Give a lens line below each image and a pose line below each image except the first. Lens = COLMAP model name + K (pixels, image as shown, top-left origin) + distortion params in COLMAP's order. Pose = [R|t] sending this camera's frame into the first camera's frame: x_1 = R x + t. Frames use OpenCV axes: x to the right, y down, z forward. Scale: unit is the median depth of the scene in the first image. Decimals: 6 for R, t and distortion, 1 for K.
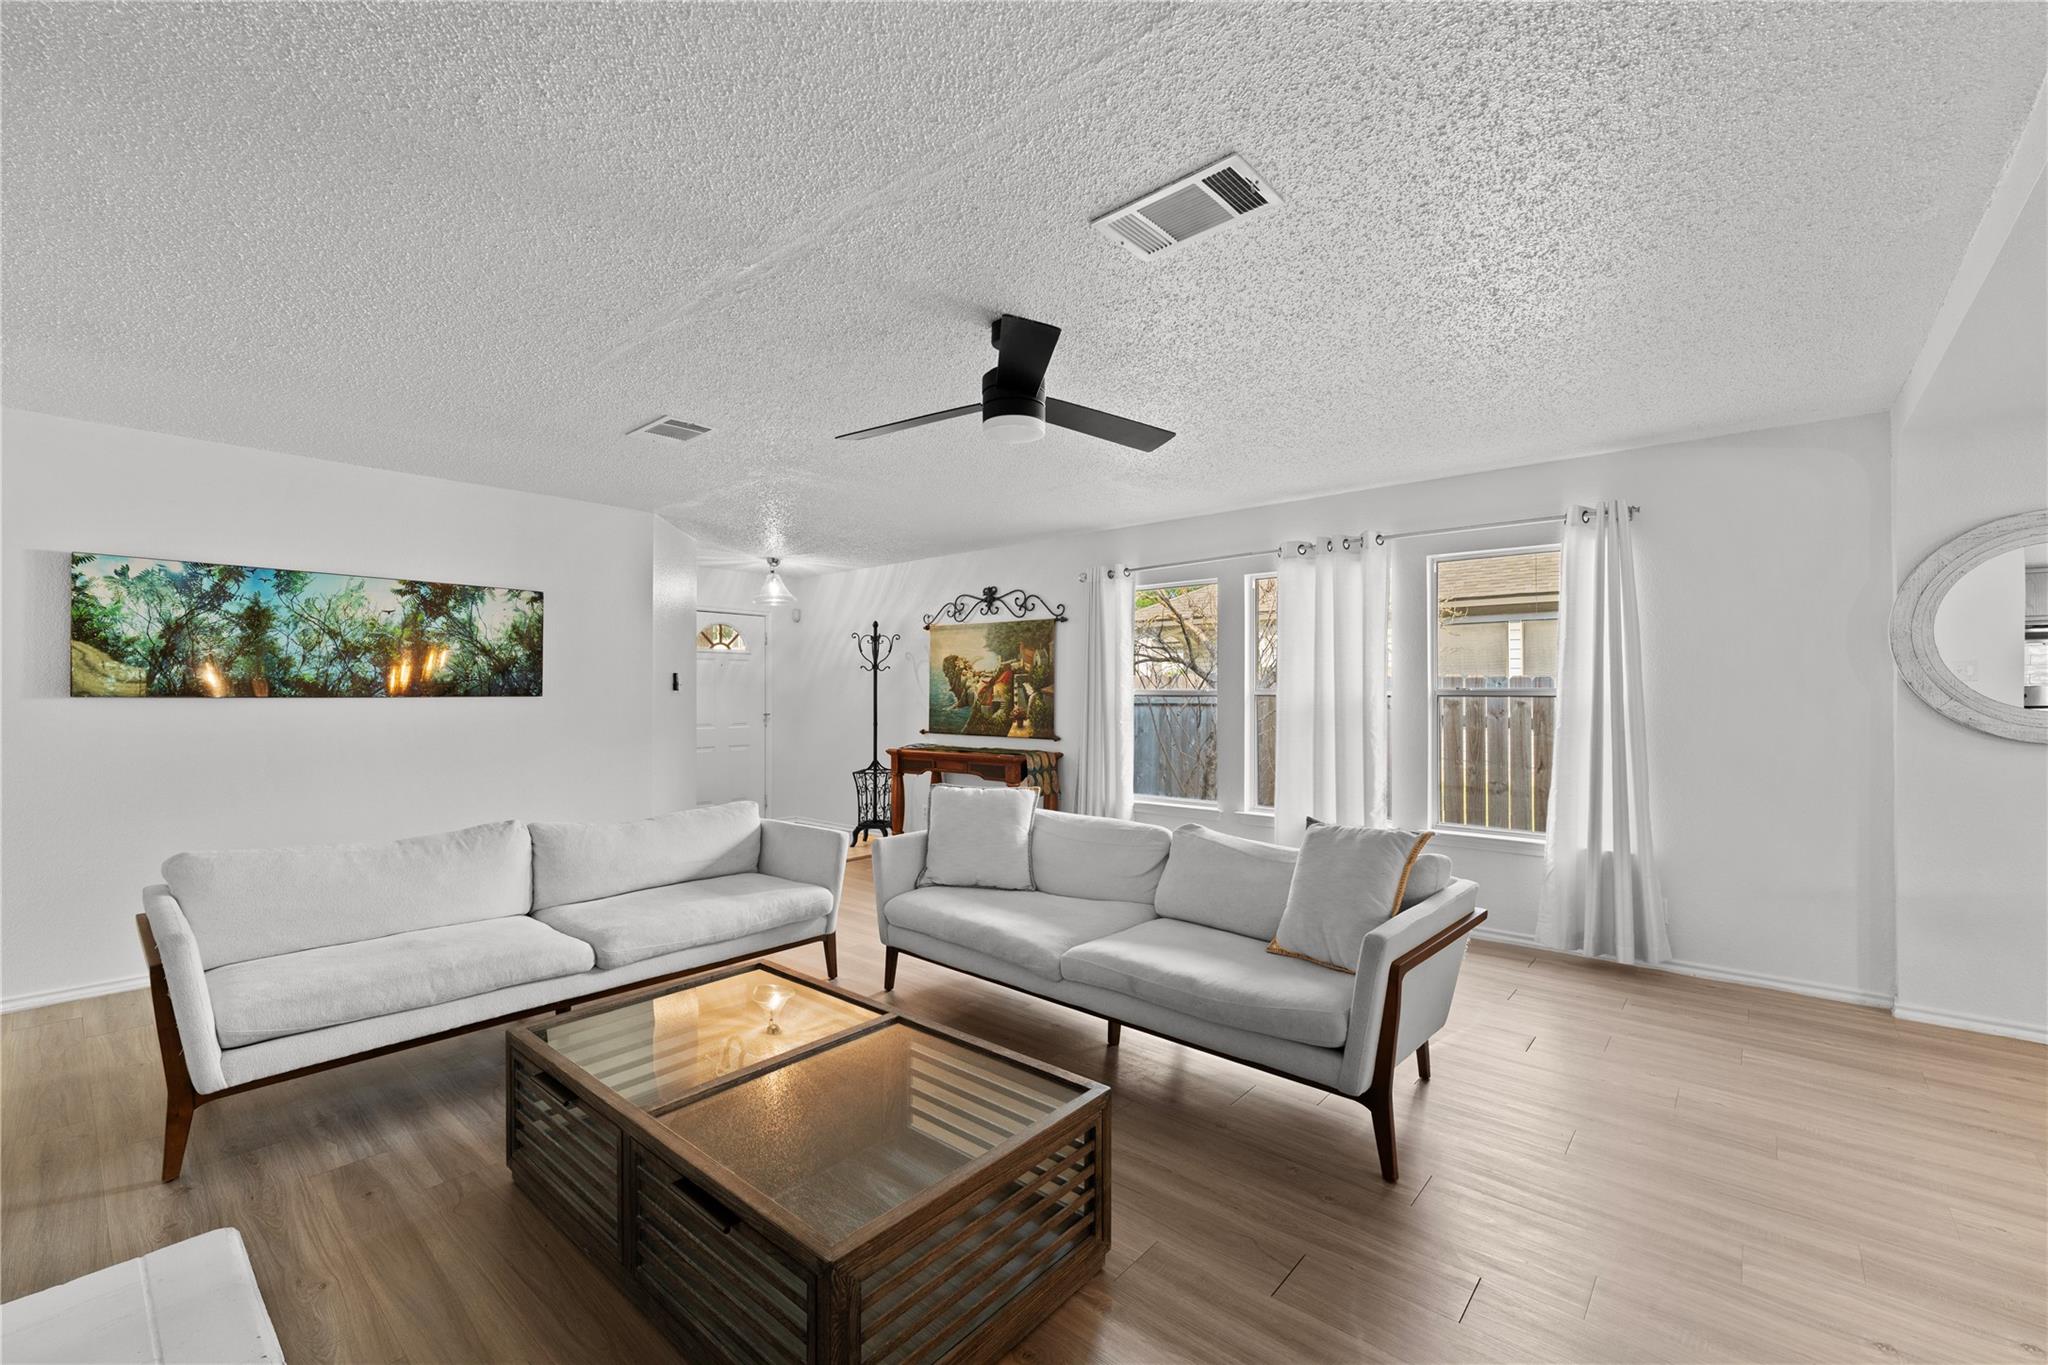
lens RADIAL K [[845.3, 0, 1016.3], [0, 845.3, 691.4], [0, 0, 1]] dist [0.001161, -0.002108]
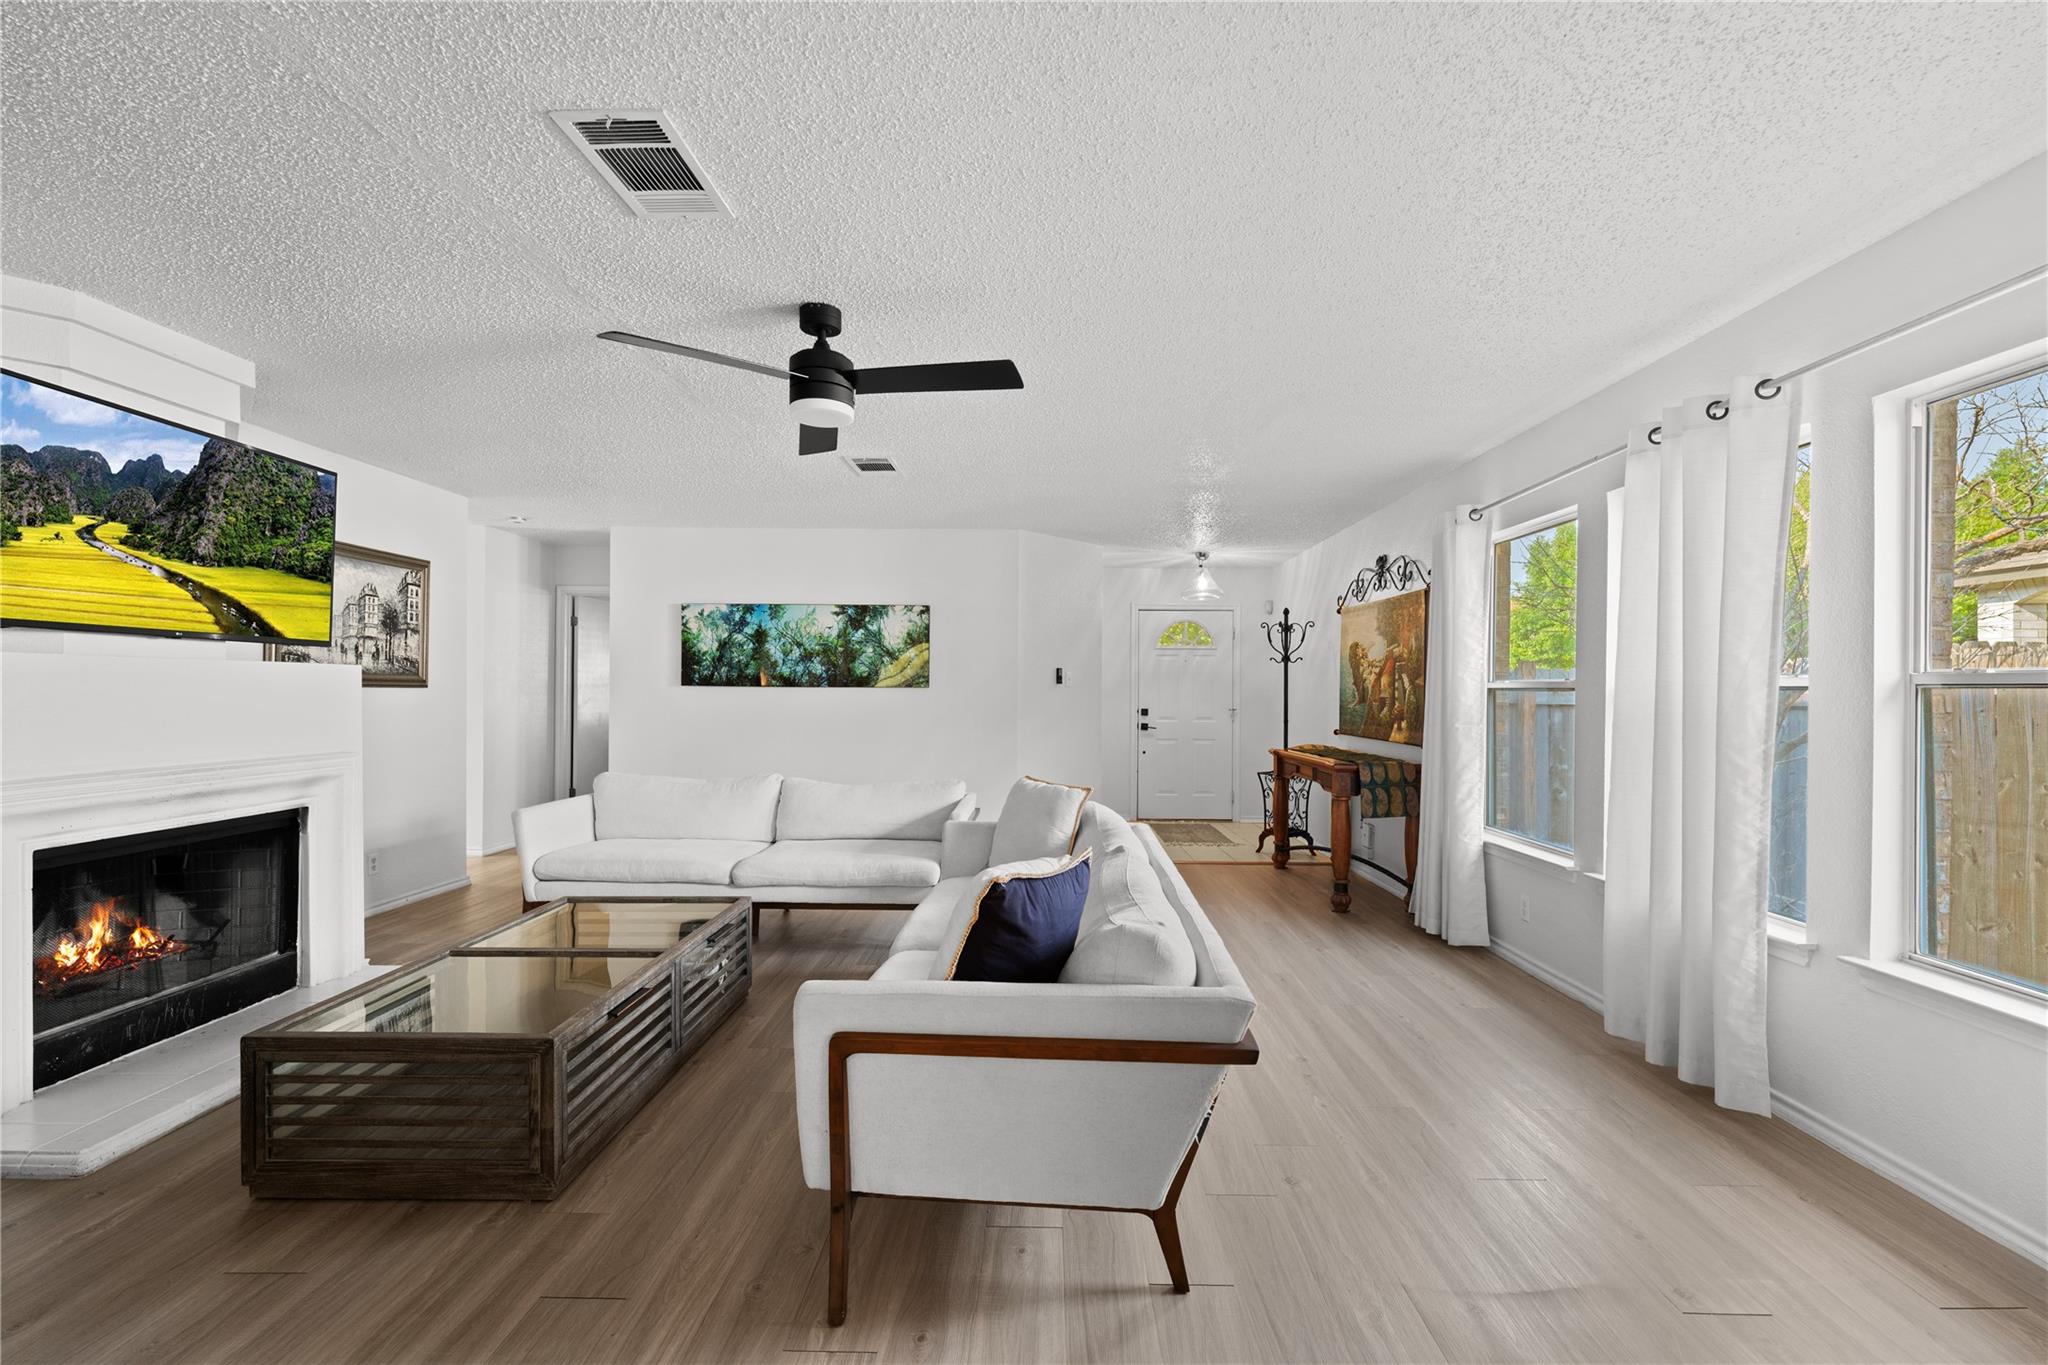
lens RADIAL K [[845.3, 0, 1035.1], [0, 845.3, 692.6], [0, 0, 1]] dist [0.001161, -0.002108]
pose [[0.647941, 0.004801, -0.761675, 0.538414], [-0.004453, 0.999987, 0.002515, 0.010198], [0.761677, 0.001762, 0.647954, 0.314505]]
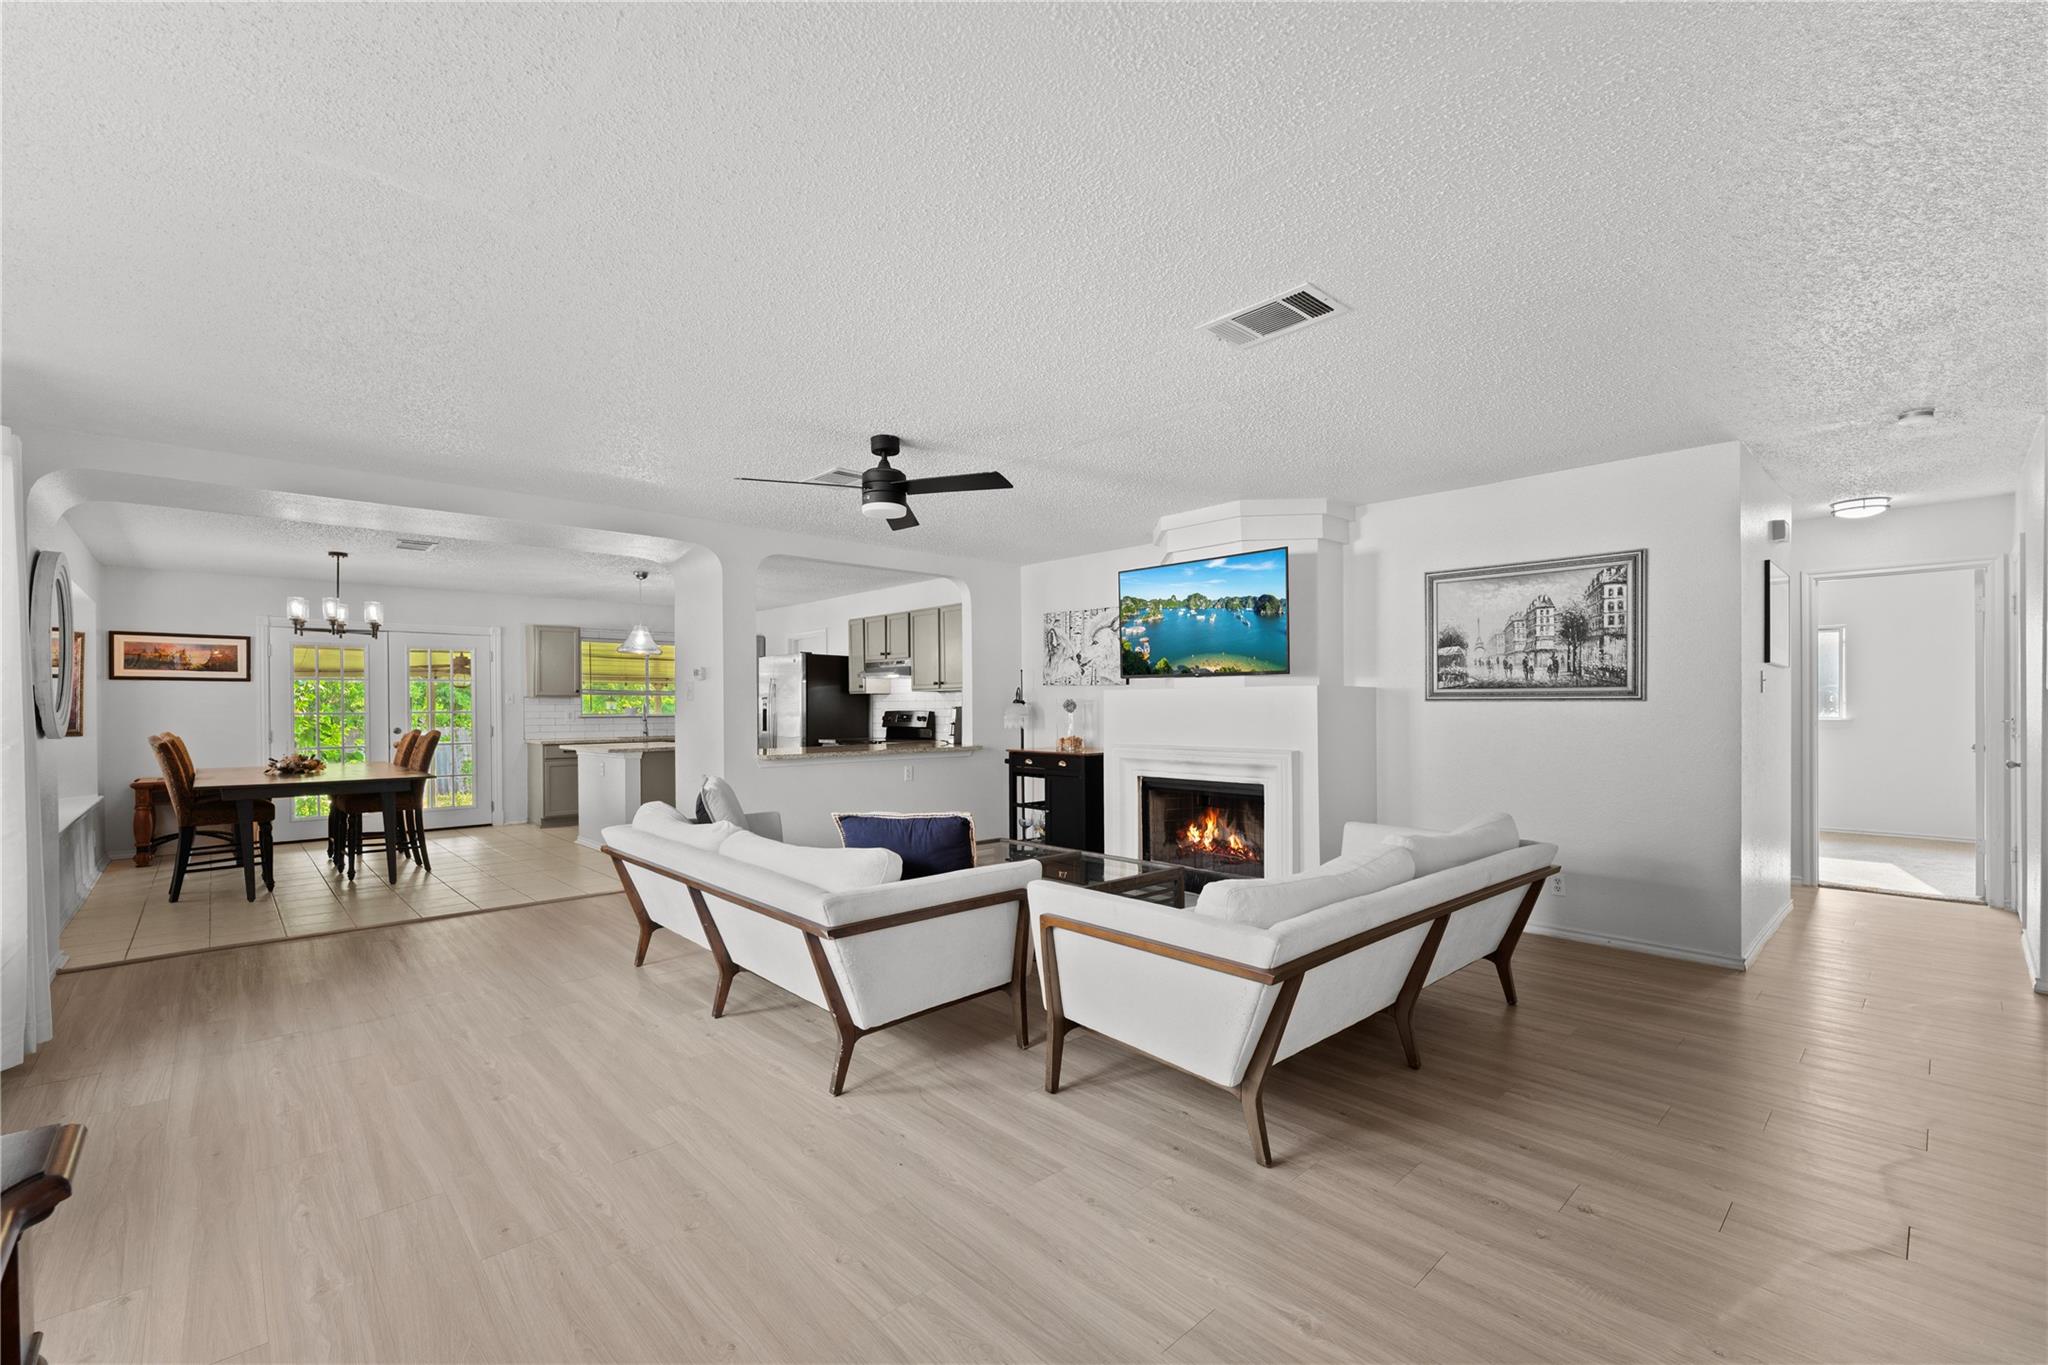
lens RADIAL K [[845.3, 0, 1021.1], [0, 845.3, 704.4], [0, 0, 1]] dist [0.001161, -0.002108]
pose [[-0.994786, 0.004345, 0.101890, -0.211843], [0.004056, 0.999987, -0.003046, 0.014265], [-0.101902, -0.002616, -0.994791, 1.376451]]
